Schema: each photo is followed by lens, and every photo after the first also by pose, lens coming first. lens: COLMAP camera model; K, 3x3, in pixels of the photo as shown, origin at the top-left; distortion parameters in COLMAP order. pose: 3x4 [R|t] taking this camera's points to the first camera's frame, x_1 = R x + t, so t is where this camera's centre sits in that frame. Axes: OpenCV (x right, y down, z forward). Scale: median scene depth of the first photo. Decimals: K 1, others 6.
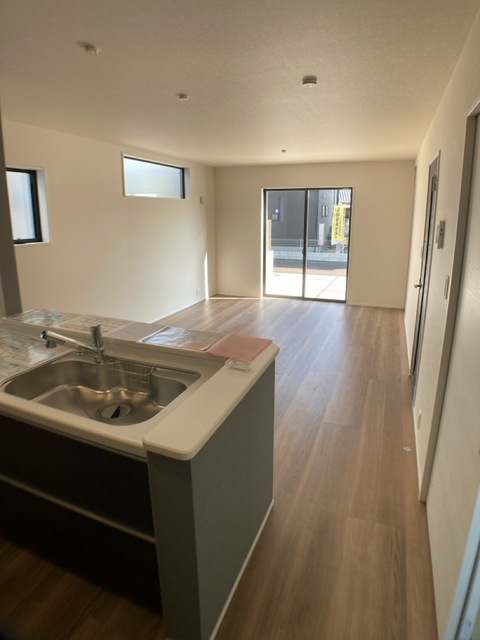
lens RADIAL K [[376.2, 0, 240.0], [0, 376.2, 320.0], [0, 0, 1]] dist [-0.084638, 0.014060]
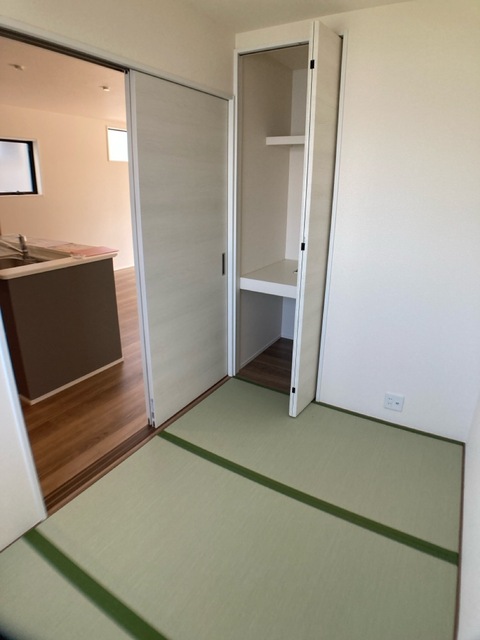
lens RADIAL K [[376.2, 0, 240.0], [0, 376.2, 320.0], [0, 0, 1]] dist [-0.084638, 0.014060]
pose [[0.986947, 0.067566, -0.146189, 0.820660], [-0.056892, 0.995483, 0.076007, 0.200872], [0.150664, -0.066698, 0.986332, -0.479852]]
